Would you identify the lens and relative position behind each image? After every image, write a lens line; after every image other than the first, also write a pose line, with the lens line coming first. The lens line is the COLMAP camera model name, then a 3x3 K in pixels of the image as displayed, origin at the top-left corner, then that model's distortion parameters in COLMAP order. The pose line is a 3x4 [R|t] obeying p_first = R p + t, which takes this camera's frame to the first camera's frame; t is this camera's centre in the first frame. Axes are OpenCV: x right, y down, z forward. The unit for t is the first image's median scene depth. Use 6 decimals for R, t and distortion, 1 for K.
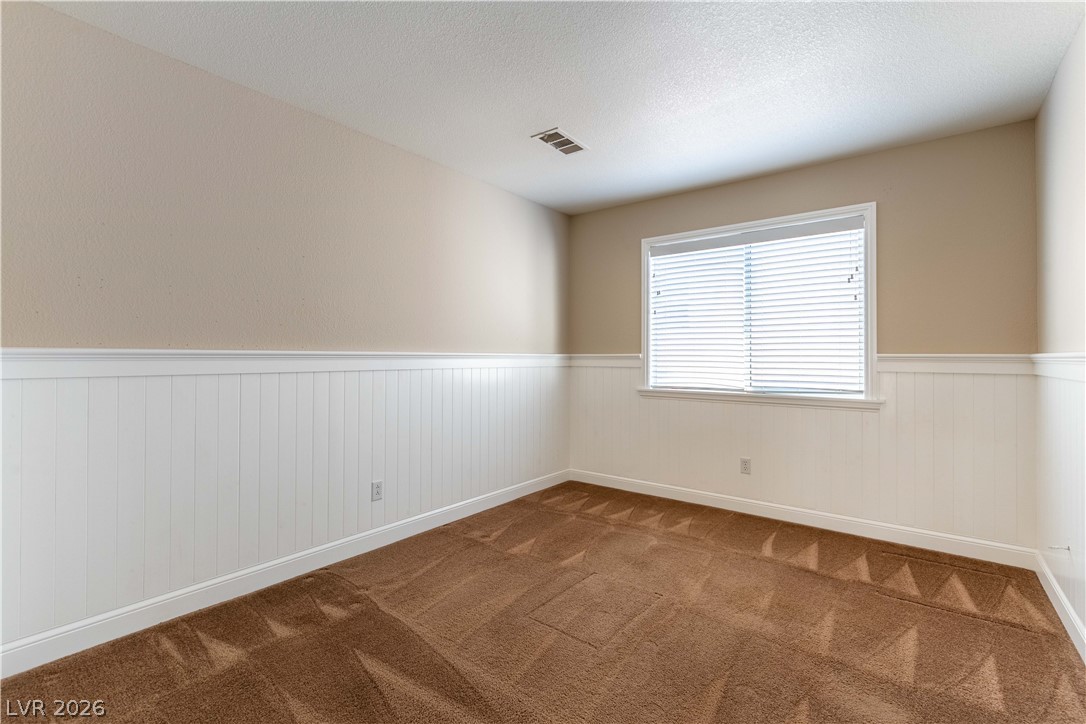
lens RADIAL K [[473.8, 0, 553.4], [0, 473.8, 358.5], [0, 0, 1]] dist [-0.000310, -0.000179]
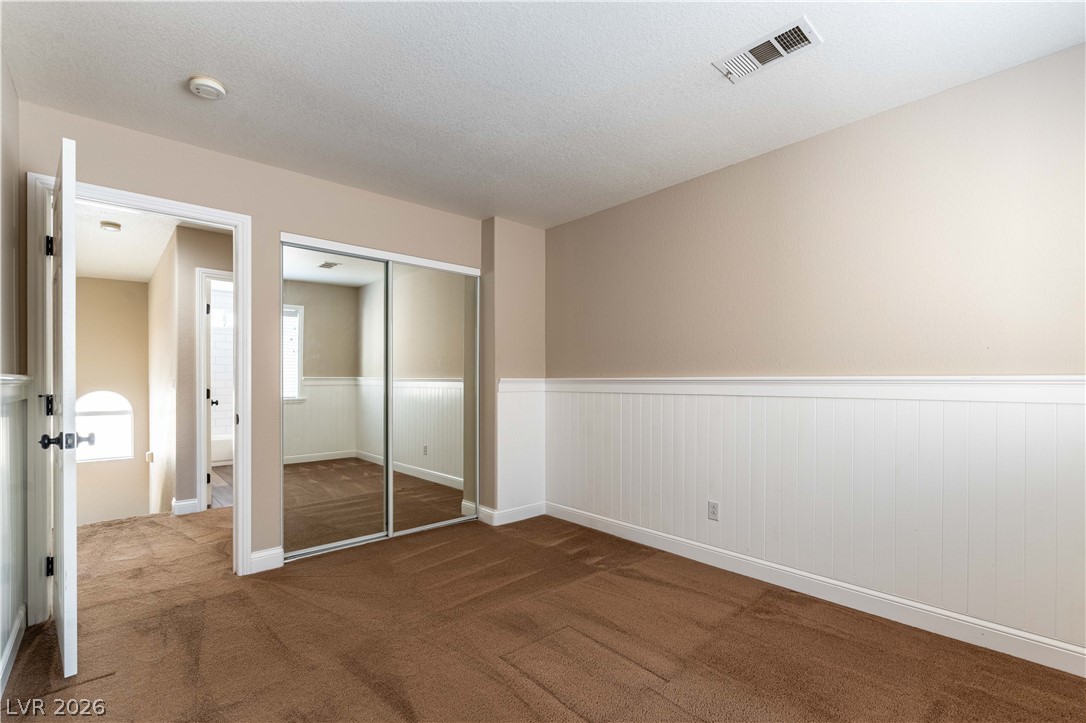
lens RADIAL K [[473.8, 0, 548.8], [0, 473.8, 385.2], [0, 0, 1]] dist [-0.000310, -0.000179]
pose [[-0.163728, 0.002297, -0.986503, 0.773650], [-0.005409, 0.999980, 0.003226, 0.002533], [0.986491, 0.005864, -0.163712, 0.882011]]
